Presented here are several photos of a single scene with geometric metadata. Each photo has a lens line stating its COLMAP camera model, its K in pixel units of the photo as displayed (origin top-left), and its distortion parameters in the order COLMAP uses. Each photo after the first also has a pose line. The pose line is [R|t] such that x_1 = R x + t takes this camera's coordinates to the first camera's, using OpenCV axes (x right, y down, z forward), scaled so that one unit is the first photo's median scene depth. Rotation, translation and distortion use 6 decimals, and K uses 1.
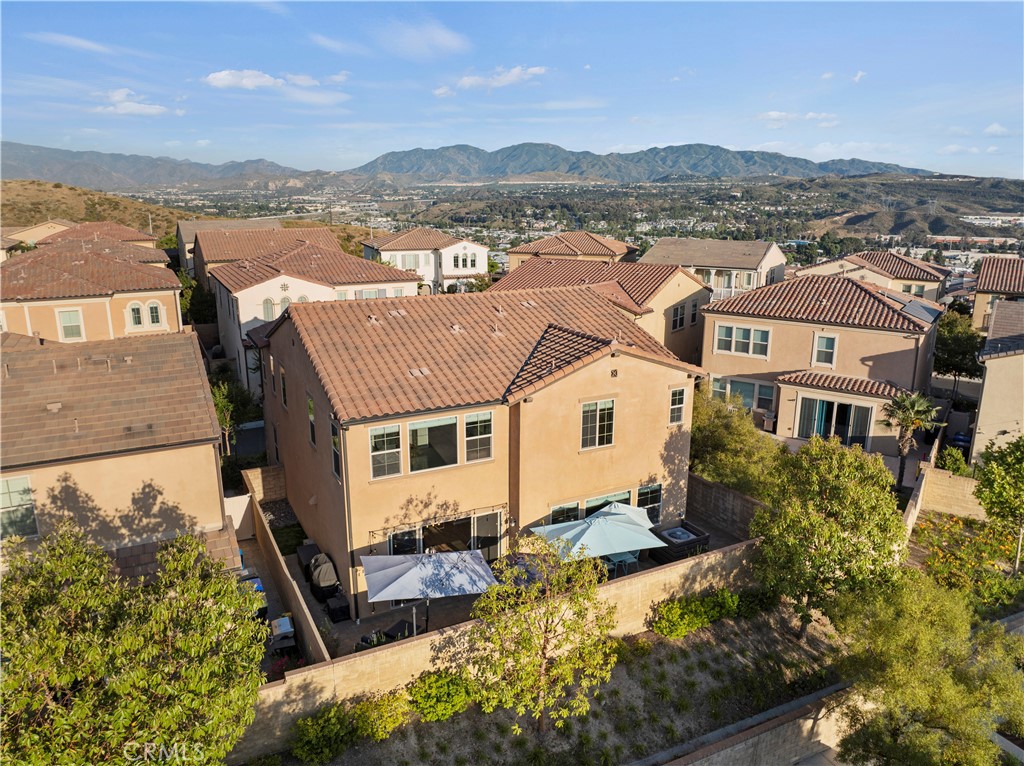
lens RADIAL K [[713.4, 0, 512.6], [0, 713.4, 381.3], [0, 0, 1]] dist [-0.045012, -0.000287]
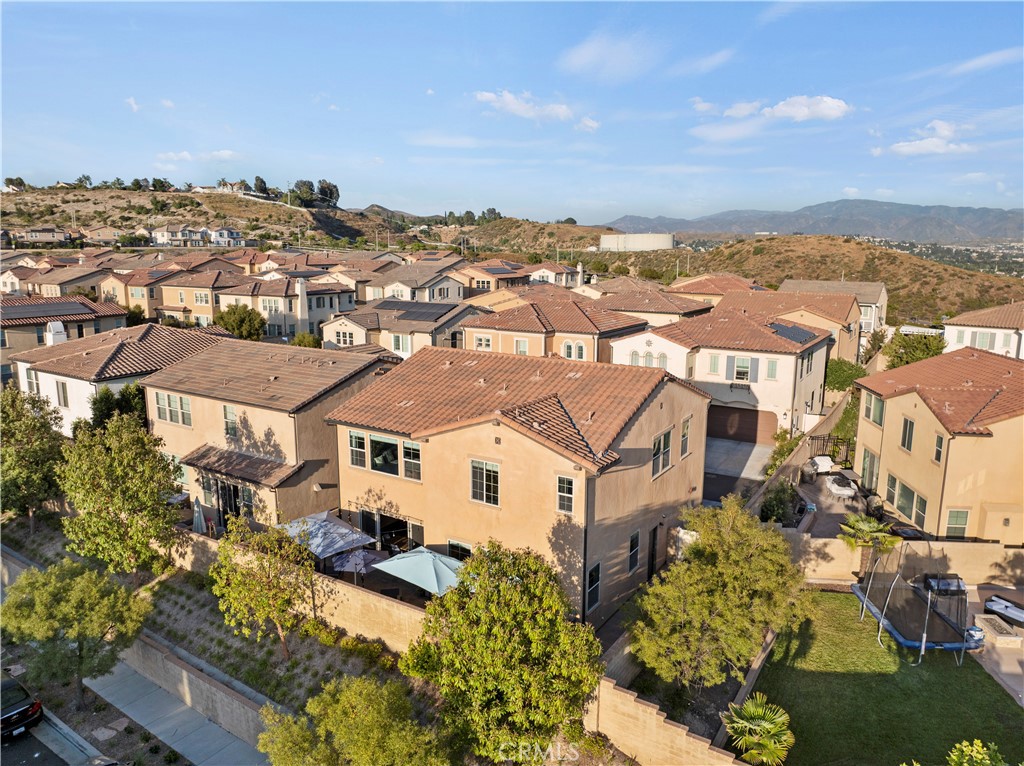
lens RADIAL K [[713.4, 0, 513.3], [0, 713.4, 384.7], [0, 0, 1]] dist [-0.045012, -0.000287]
pose [[0.502440, 0.160059, -0.849668, 1.050931], [-0.217607, 0.974492, 0.054894, -0.157035], [0.836781, 0.157313, 0.524453, 0.430254]]
